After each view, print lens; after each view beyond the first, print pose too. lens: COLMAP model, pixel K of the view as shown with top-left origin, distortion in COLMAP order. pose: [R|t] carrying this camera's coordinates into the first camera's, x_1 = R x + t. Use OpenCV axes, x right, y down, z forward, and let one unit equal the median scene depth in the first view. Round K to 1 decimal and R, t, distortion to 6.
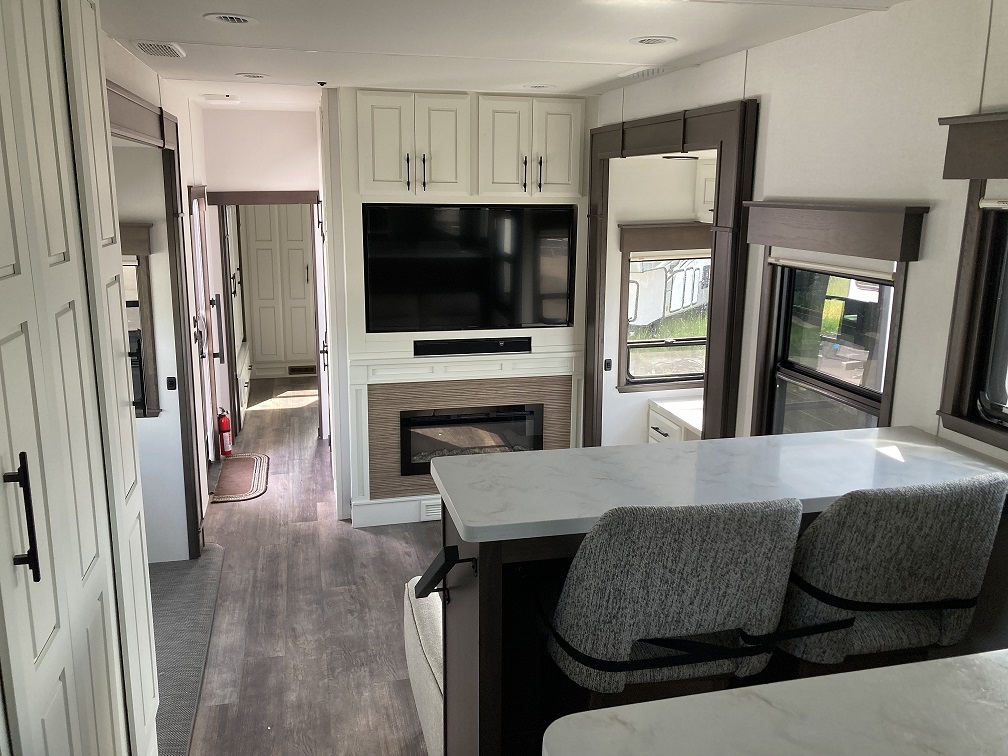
lens RADIAL K [[831.0, 0, 502.5], [0, 831.0, 374.9], [0, 0, 1]] dist [0.075964, -0.098678]
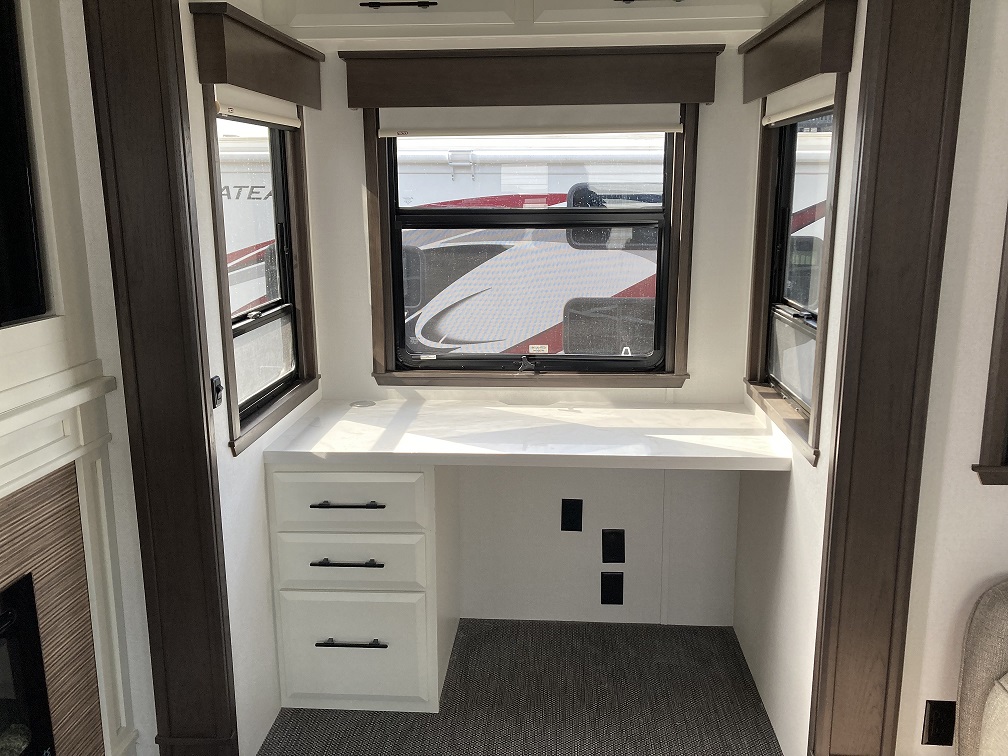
lens RADIAL K [[831.0, 0, 501.5], [0, 831.0, 369.5], [0, 0, 1]] dist [0.075964, -0.098678]
pose [[0.307829, -0.202825, 0.929572, -0.186909], [0.226654, 0.964519, 0.135393, -0.044192], [-0.924051, 0.169013, 0.342878, 0.748067]]
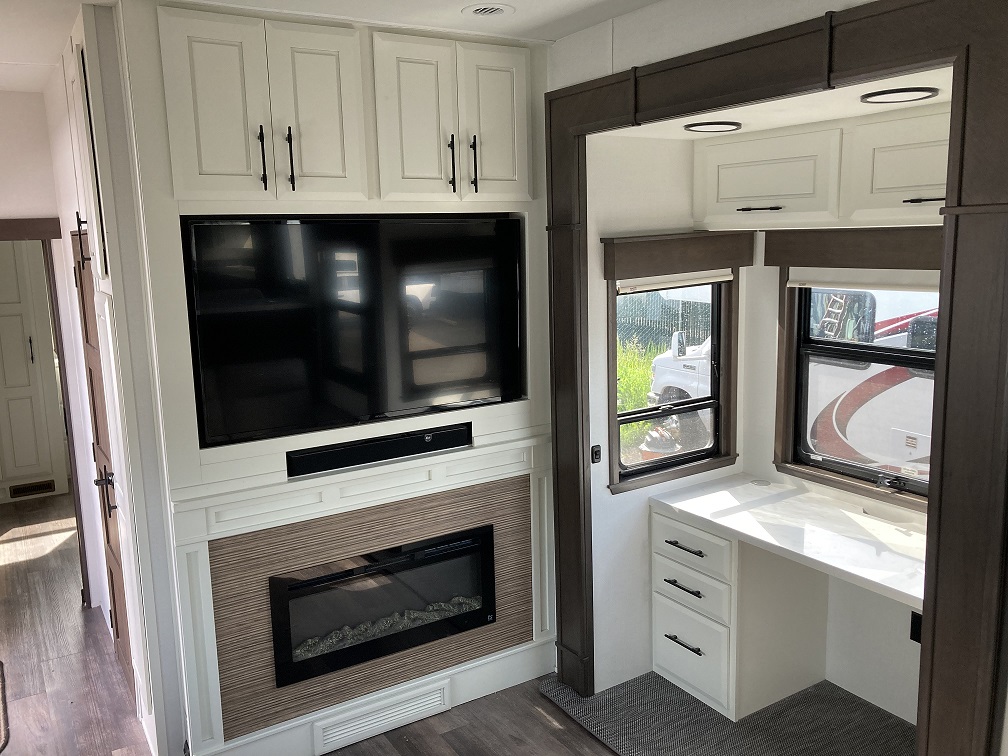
lens RADIAL K [[831.0, 0, 493.7], [0, 831.0, 373.3], [0, 0, 1]] dist [0.075964, -0.098678]
pose [[0.951930, -0.086325, 0.293900, -0.134450], [0.104097, 0.993533, -0.045343, -0.053611], [-0.288085, 0.073758, 0.954760, 0.399428]]
